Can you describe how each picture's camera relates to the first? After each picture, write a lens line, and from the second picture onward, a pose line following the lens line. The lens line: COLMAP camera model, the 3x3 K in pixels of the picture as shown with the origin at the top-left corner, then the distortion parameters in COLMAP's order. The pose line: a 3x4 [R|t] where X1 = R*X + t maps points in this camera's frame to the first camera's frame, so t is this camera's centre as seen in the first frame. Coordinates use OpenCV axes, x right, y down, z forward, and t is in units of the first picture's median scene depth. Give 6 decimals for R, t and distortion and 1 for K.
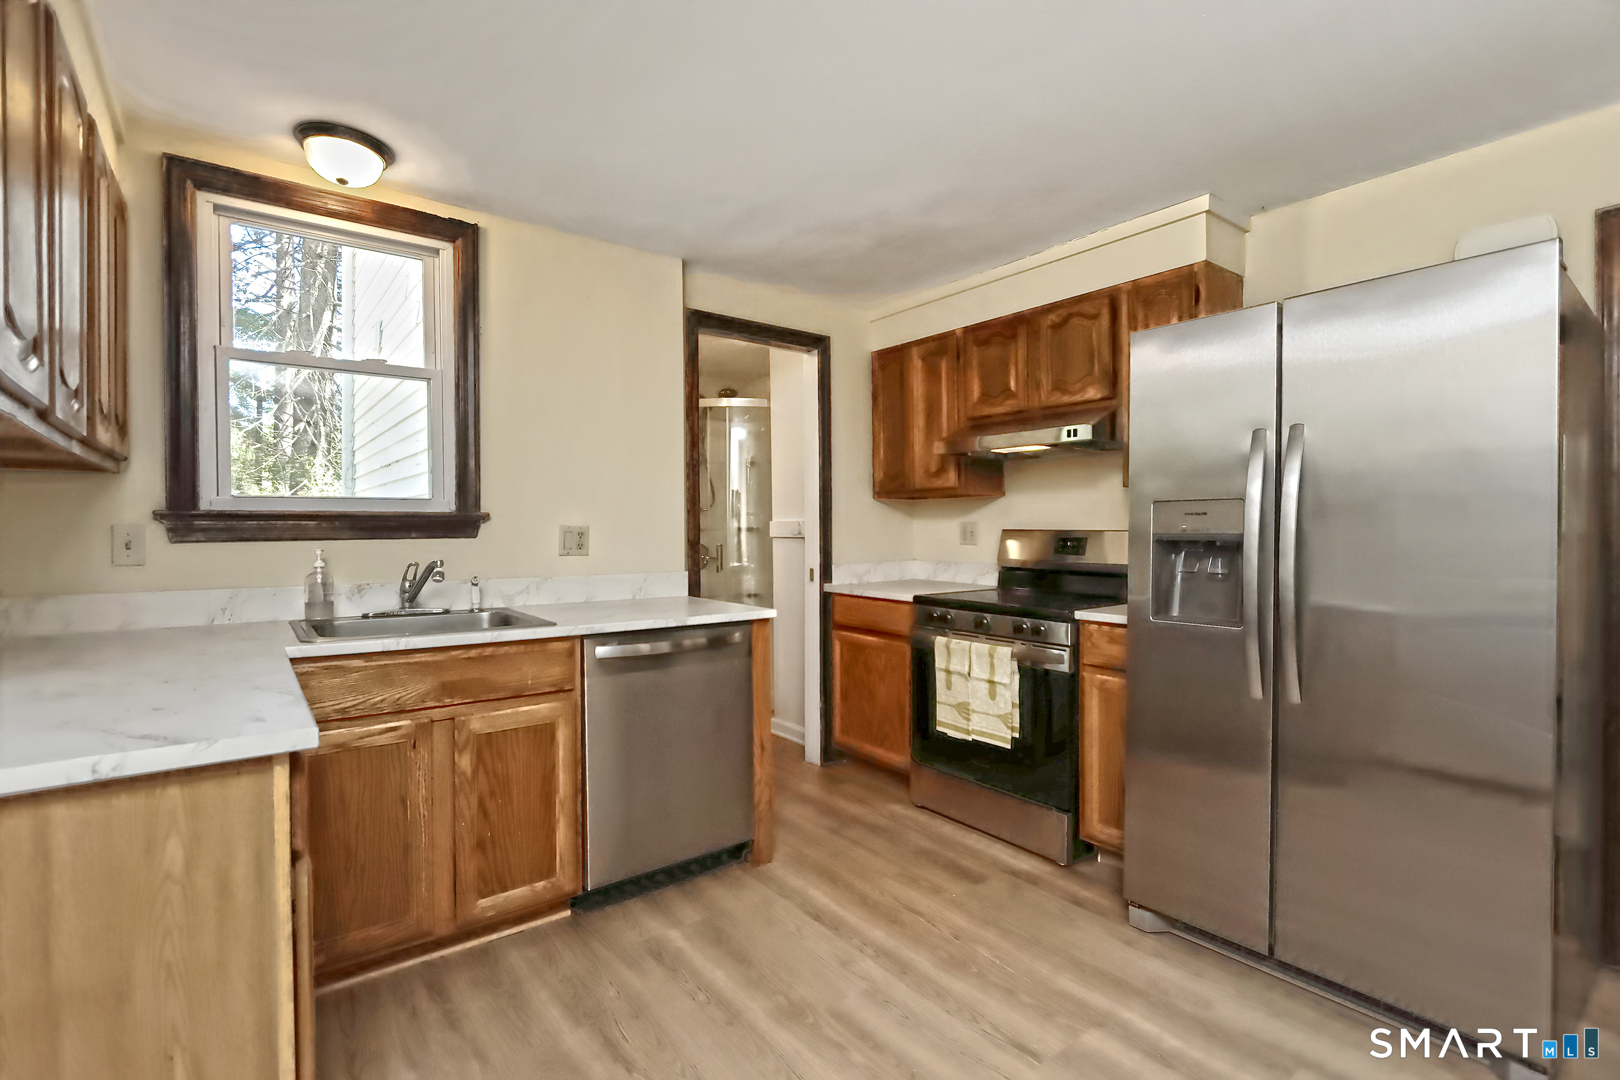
lens RADIAL K [[730.2, 0, 810.0], [0, 730.2, 540.0], [0, 0, 1]] dist [-0.022280, -0.000261]
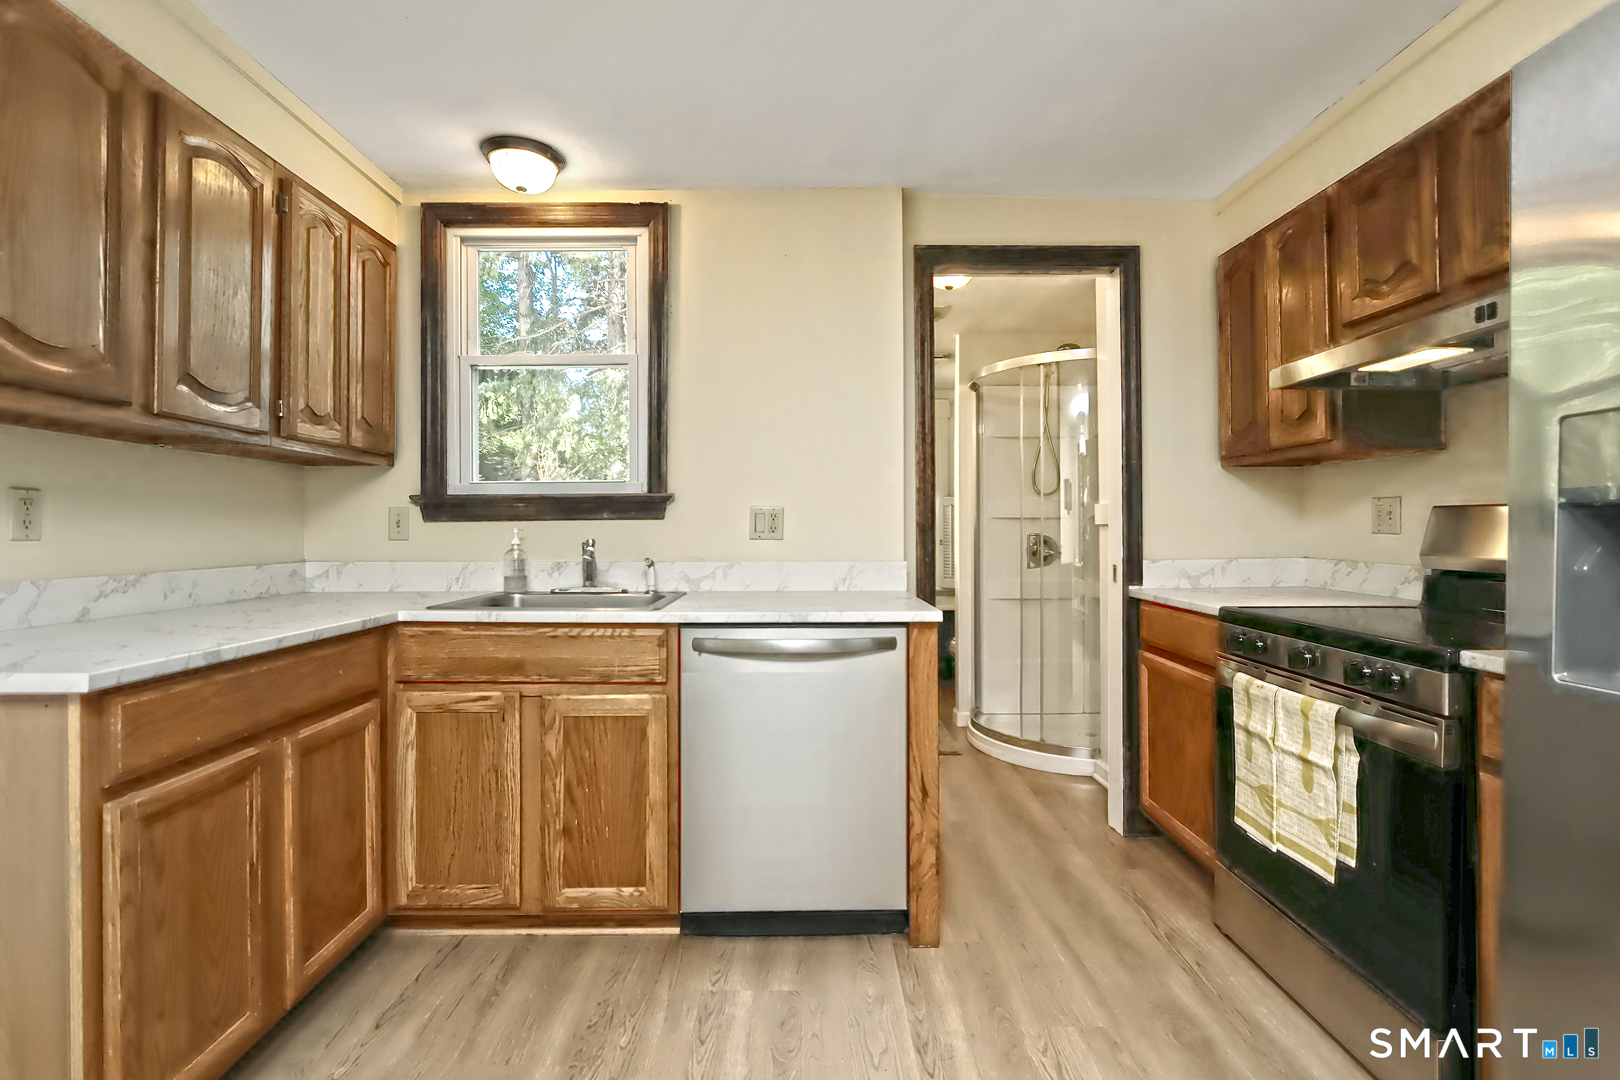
lens RADIAL K [[758.7, 0, 795.9], [0, 758.7, 531.1], [0, 0, 1]] dist [-0.022913, -0.000215]
pose [[0.796859, 0.000468, -0.604166, 0.304780], [-0.007385, 0.999933, -0.008966, 0.020840], [0.604121, 0.011606, 0.796808, 0.290431]]
